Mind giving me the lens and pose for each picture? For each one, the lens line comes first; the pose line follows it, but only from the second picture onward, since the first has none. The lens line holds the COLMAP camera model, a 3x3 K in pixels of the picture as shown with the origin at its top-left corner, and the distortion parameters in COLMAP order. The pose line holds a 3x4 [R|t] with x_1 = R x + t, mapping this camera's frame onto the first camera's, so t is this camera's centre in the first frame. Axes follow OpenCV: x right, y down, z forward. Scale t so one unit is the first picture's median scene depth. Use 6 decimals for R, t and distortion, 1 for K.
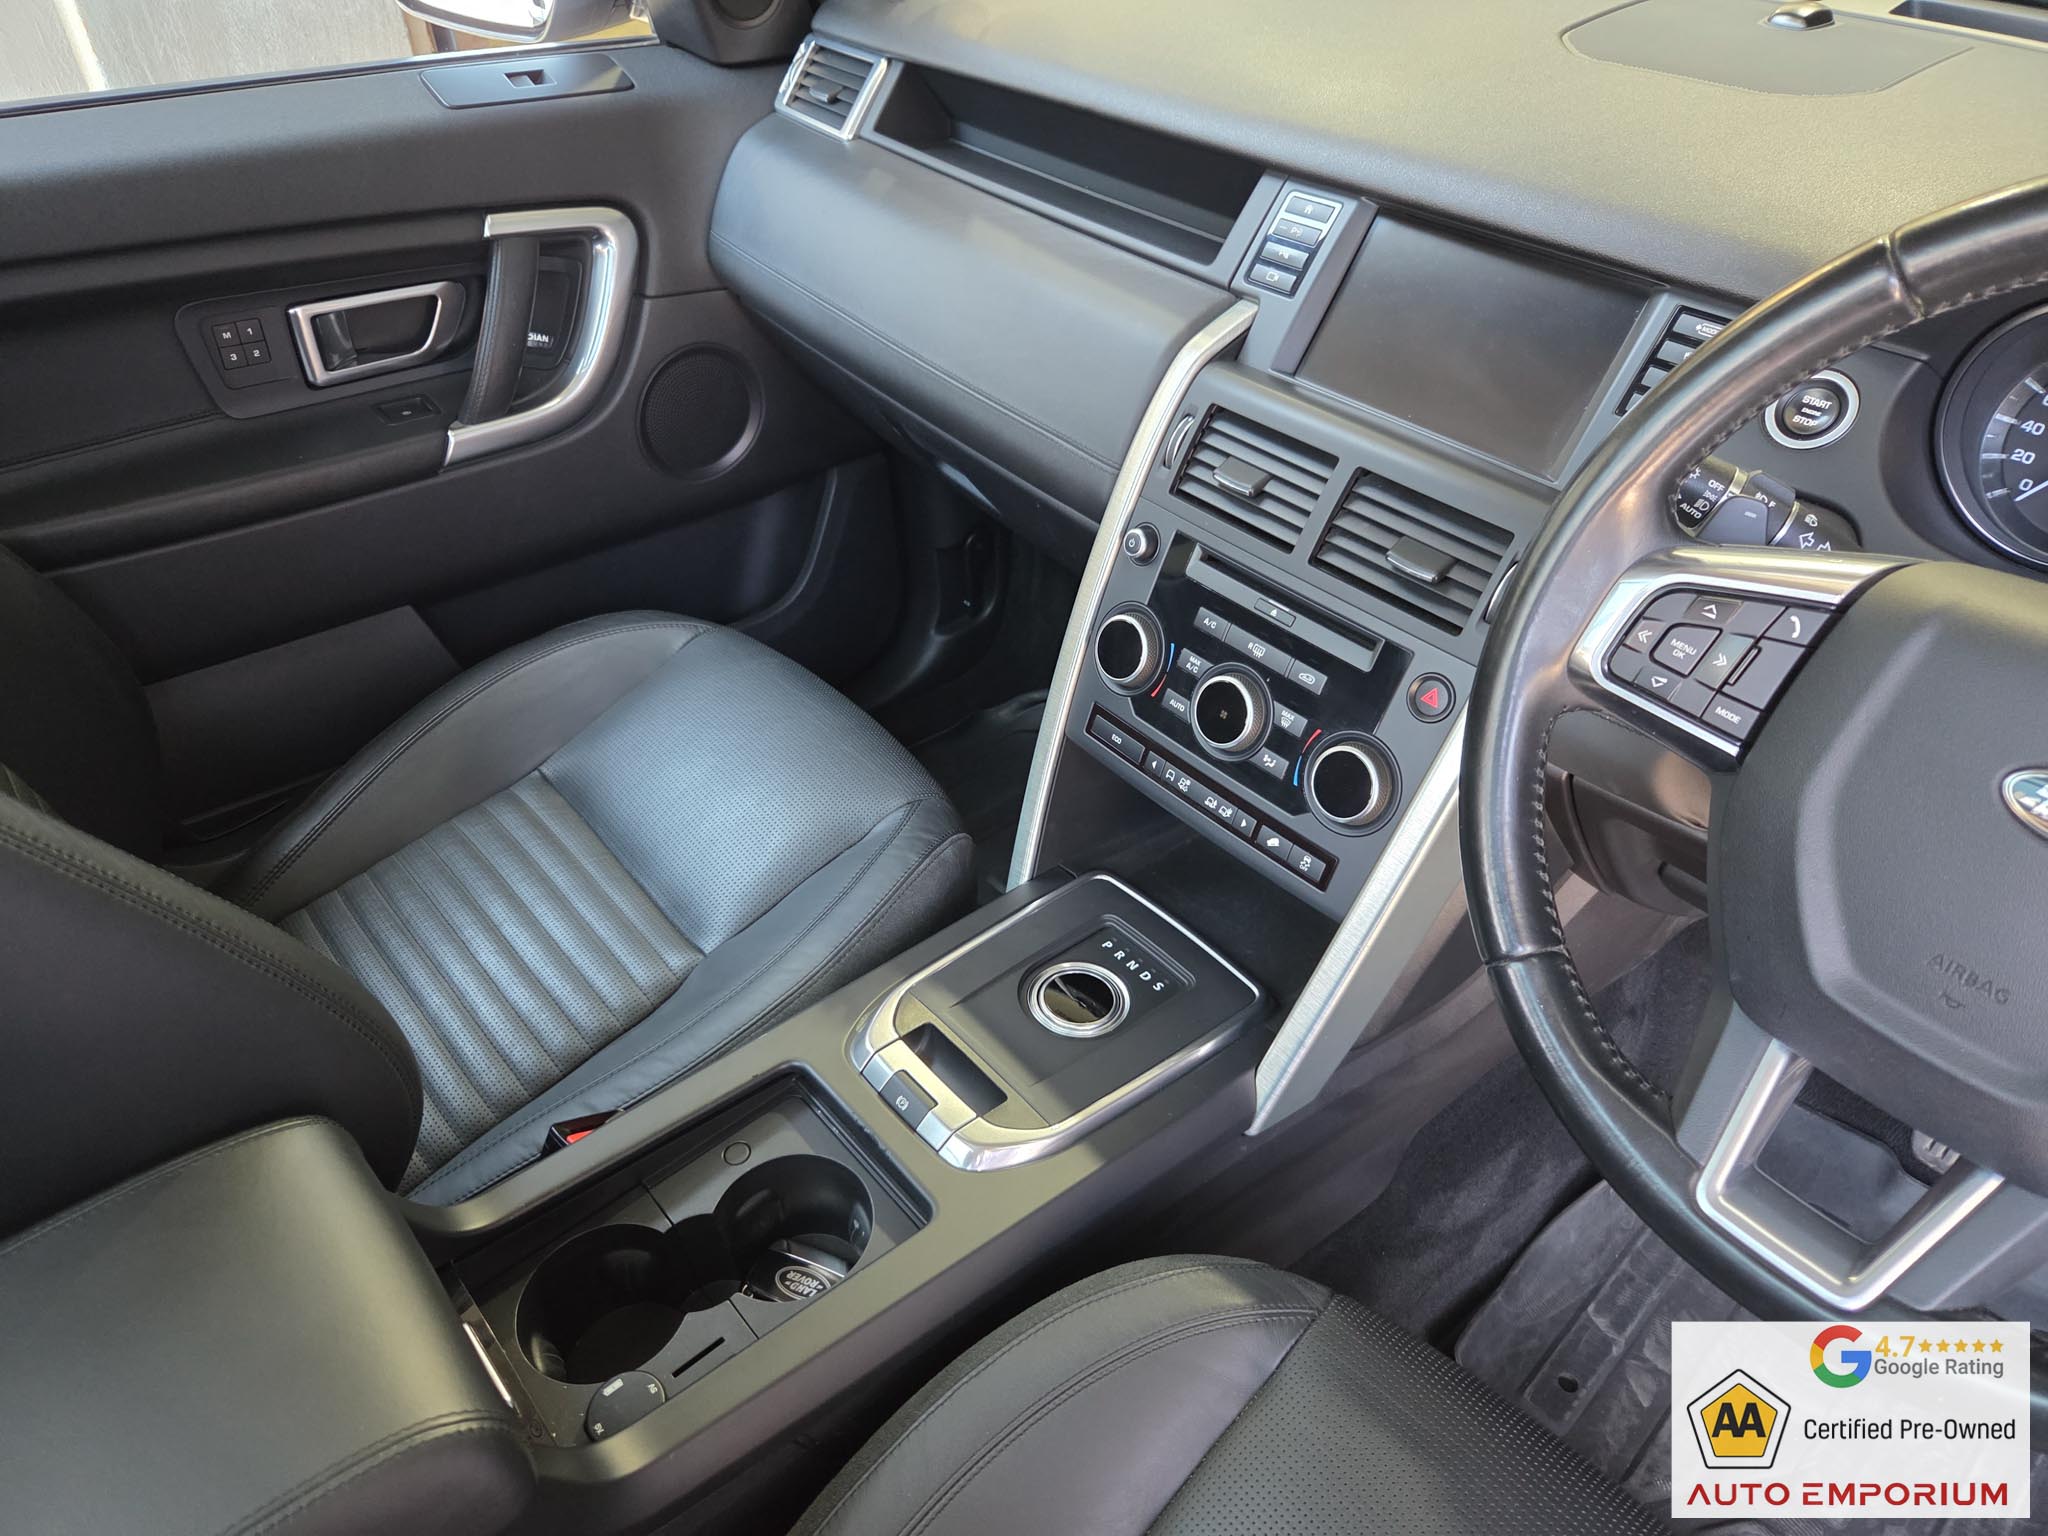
lens RADIAL K [[1369.0, 0, 1026.2], [0, 1369.0, 788.7], [0, 0, 1]] dist [0.052710, -0.079779]
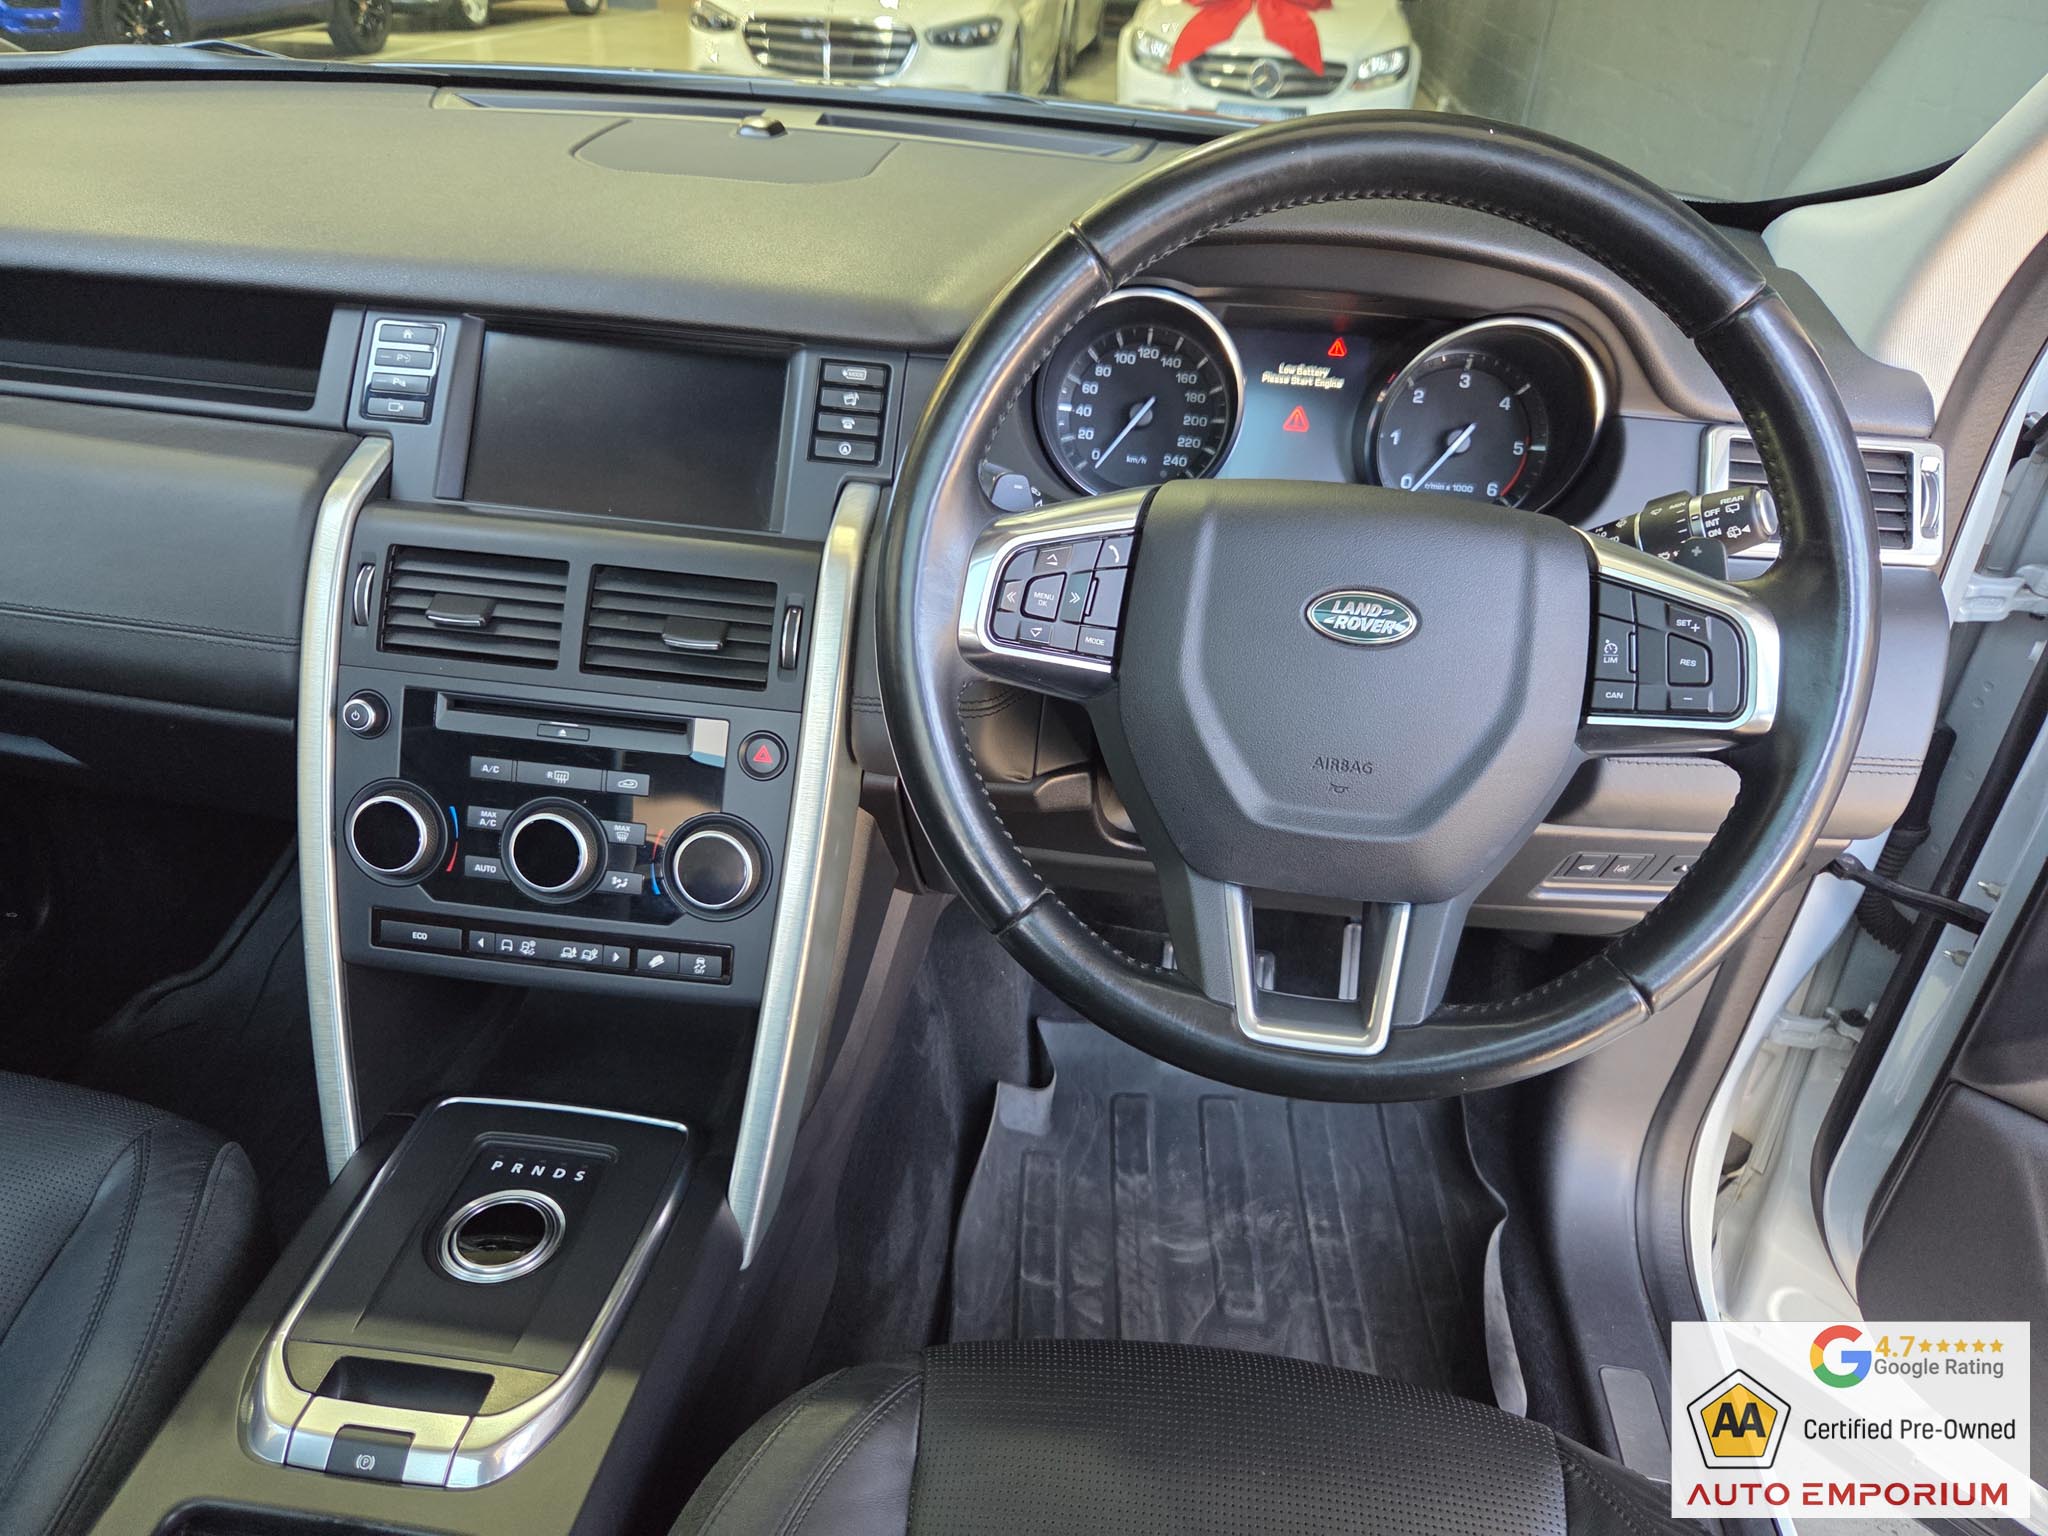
lens RADIAL K [[1371.5, 0, 1015.8], [0, 1371.5, 785.1], [0, 0, 1]] dist [0.039303, -0.043515]
pose [[0.725399, -0.318882, 0.610008, -0.168689], [0.389810, 0.920724, 0.017762, 0.007165], [-0.567313, 0.224903, 0.792196, 0.089842]]
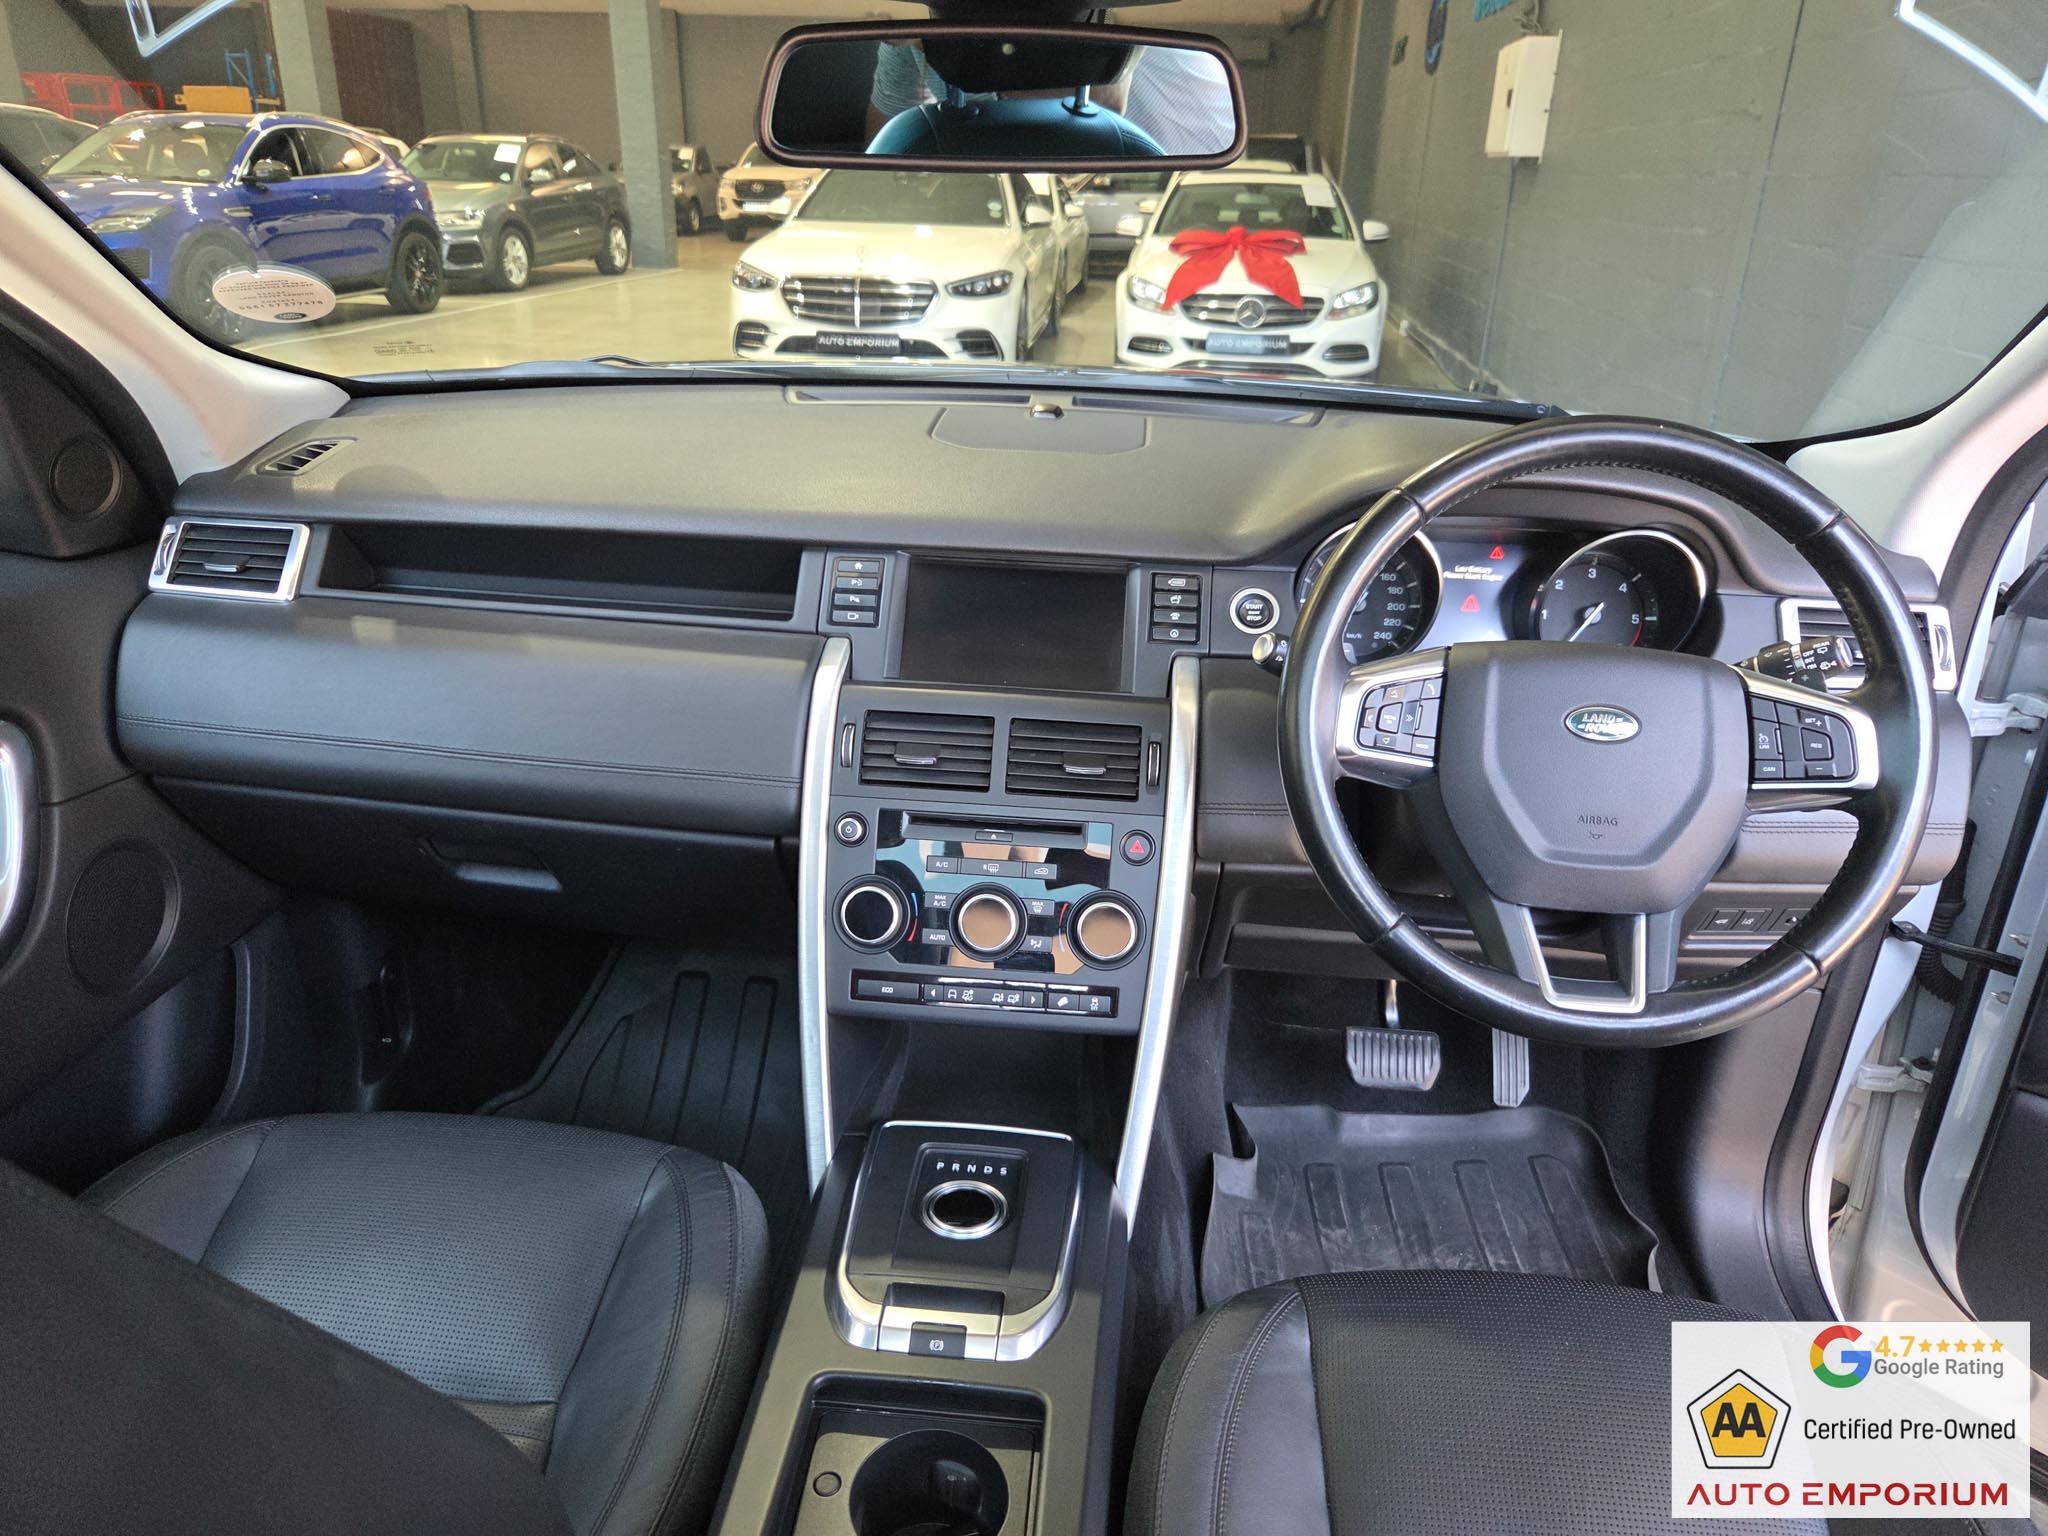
lens RADIAL K [[1354.4, 0, 1024.0], [0, 1354.4, 768.0], [0, 0, 1]] dist [0.035938, -0.045682]
pose [[0.712813, -0.248051, 0.656024, -0.597601], [0.421036, 0.899414, -0.117403, -0.023123], [-0.560915, 0.359896, 0.745553, 0.000338]]
